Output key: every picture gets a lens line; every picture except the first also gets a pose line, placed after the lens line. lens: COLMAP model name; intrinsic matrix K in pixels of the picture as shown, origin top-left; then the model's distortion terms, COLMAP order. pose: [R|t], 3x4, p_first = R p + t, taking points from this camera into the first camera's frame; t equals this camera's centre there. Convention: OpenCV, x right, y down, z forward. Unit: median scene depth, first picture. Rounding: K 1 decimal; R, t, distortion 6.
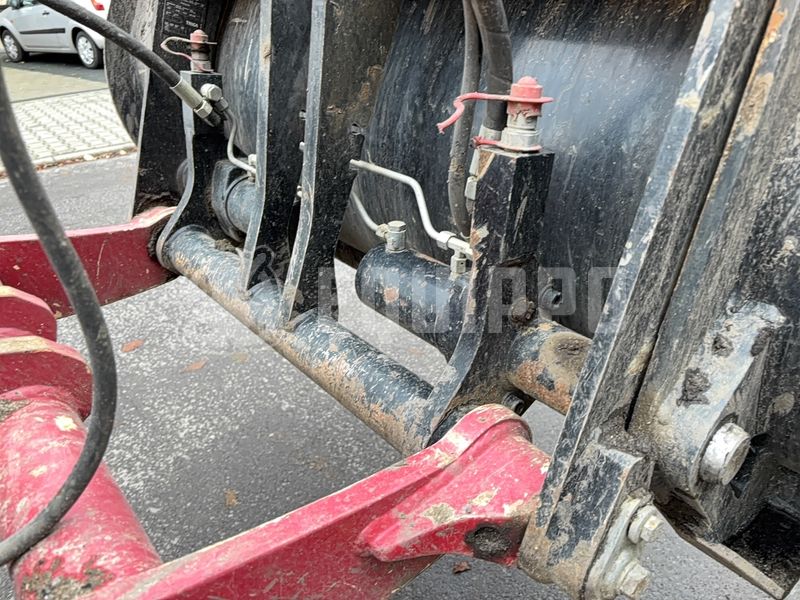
lens RADIAL K [[613.2, 0, 401.4], [0, 613.2, 302.8], [0, 0, 1]] dist [0.055029, -0.083925]
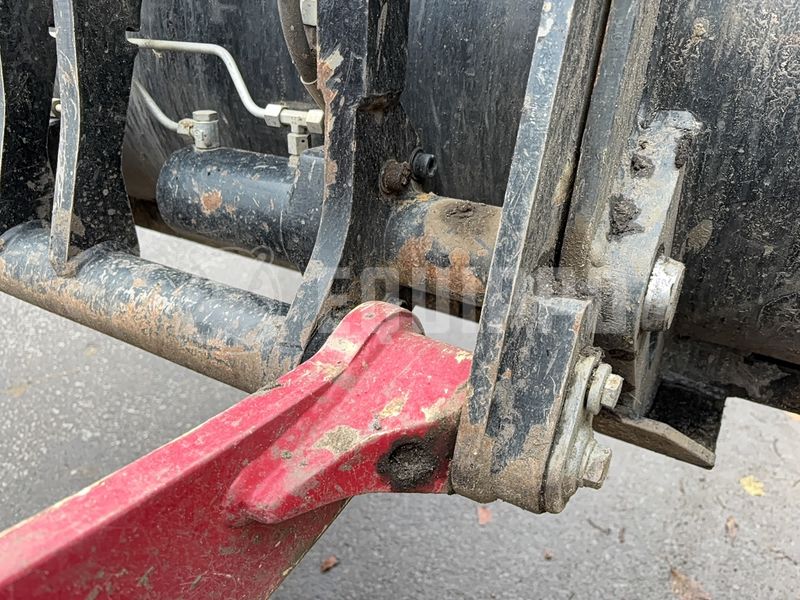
lens RADIAL K [[613.2, 0, 401.4], [0, 613.2, 302.8], [0, 0, 1]] dist [0.055029, -0.083925]
pose [[0.942778, -0.143442, 0.300990, -0.059663], [0.147358, 0.989035, 0.009781, 0.189238], [-0.299092, 0.035132, 0.953577, 0.300118]]
